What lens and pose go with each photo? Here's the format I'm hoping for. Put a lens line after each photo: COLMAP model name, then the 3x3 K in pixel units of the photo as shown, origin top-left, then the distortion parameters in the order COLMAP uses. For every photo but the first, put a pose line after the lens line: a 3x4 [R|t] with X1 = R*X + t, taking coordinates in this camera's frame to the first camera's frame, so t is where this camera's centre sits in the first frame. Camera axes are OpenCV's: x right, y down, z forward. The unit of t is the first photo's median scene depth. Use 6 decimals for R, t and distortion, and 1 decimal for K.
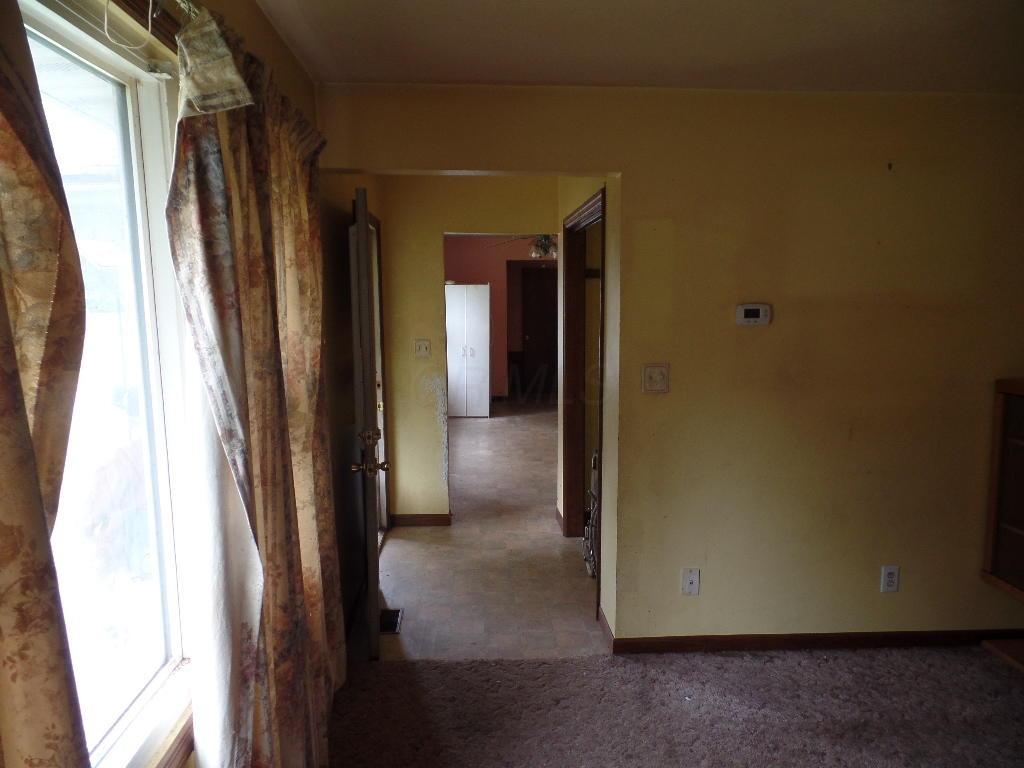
lens RADIAL K [[699.0, 0, 512.7], [0, 699.0, 388.8], [0, 0, 1]] dist [-0.000211, -0.001902]
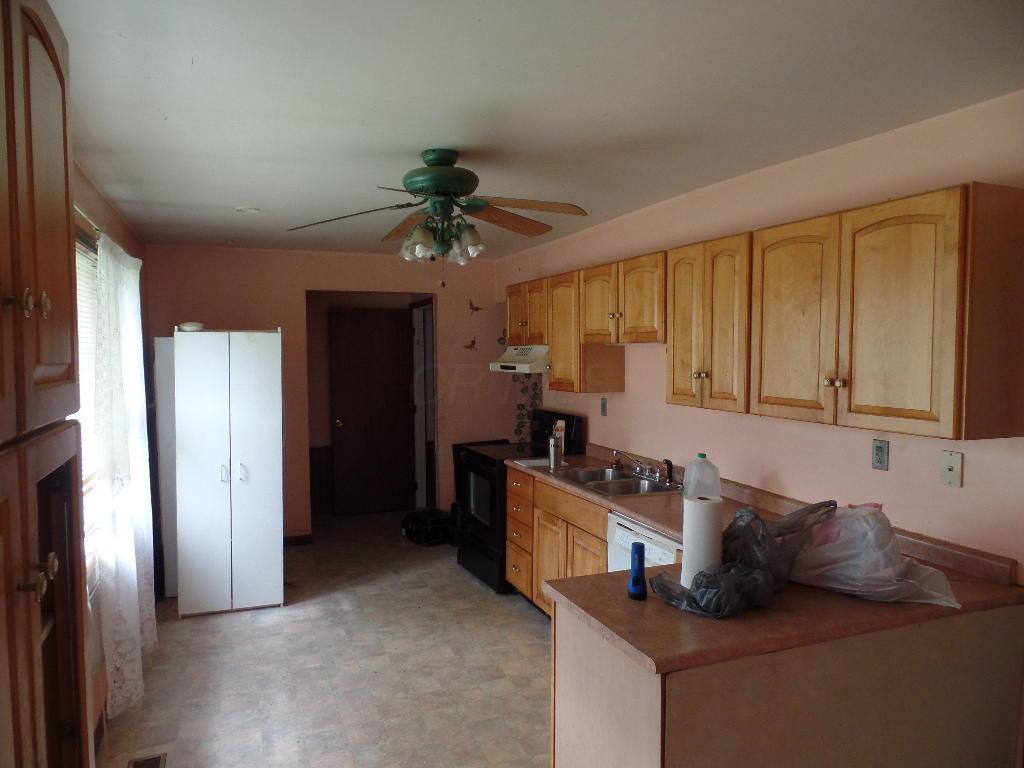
lens RADIAL K [[699.0, 0, 514.3], [0, 699.0, 384.2], [0, 0, 1]] dist [-0.000211, -0.001902]
pose [[0.946927, -0.020357, 0.320802, -0.037711], [0.047089, 0.996011, -0.075791, -0.072021], [-0.317980, 0.086875, 0.944109, 0.520020]]
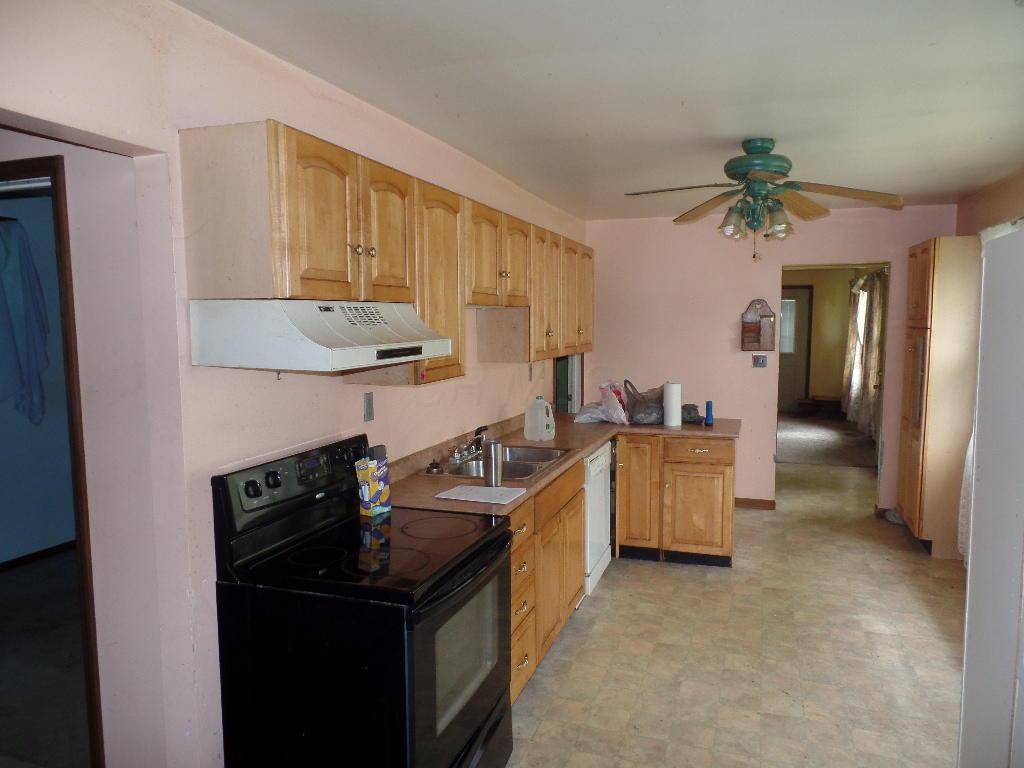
lens RADIAL K [[699.0, 0, 513.8], [0, 699.0, 387.3], [0, 0, 1]] dist [-0.000211, -0.001902]
pose [[-0.919314, -0.037223, 0.391761, 0.008688], [0.053566, 0.974414, 0.218283, -0.173219], [-0.389862, 0.221655, -0.893799, 1.300574]]
